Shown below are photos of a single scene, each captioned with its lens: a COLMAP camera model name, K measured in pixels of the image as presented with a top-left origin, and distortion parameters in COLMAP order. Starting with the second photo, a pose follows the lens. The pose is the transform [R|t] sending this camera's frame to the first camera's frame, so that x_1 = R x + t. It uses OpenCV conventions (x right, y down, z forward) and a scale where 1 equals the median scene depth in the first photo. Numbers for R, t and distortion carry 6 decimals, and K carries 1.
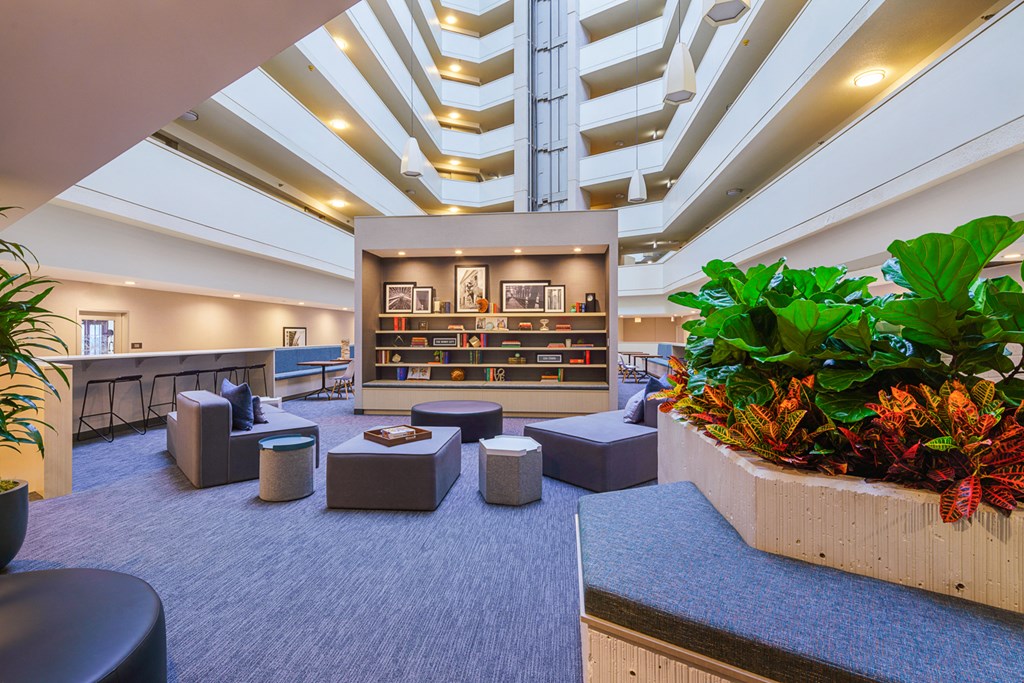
lens RADIAL K [[844.6, 0, 512.0], [0, 844.6, 341.5], [0, 0, 1]] dist [0.002389, 0.001435]
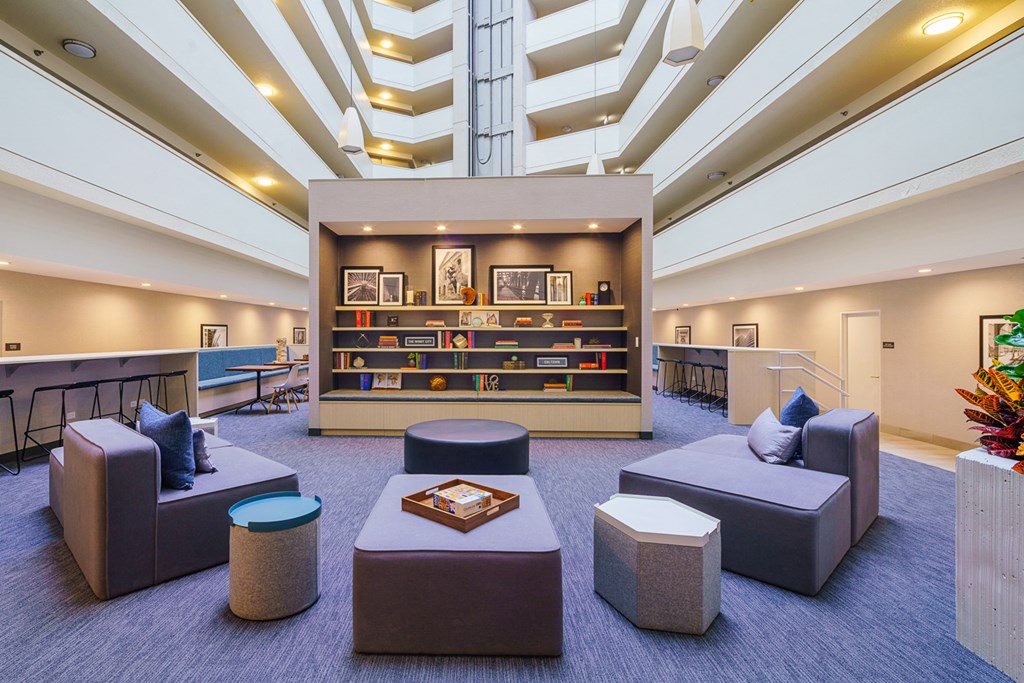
lens RADIAL K [[844.6, 0, 512.0], [0, 844.6, 341.5], [0, 0, 1]] dist [0.002389, 0.001435]
pose [[0.994623, -0.000559, 0.103561, -0.076571], [0.000497, 1.000000, 0.000618, -0.000102], [-0.103562, -0.000563, 0.994623, 0.199908]]
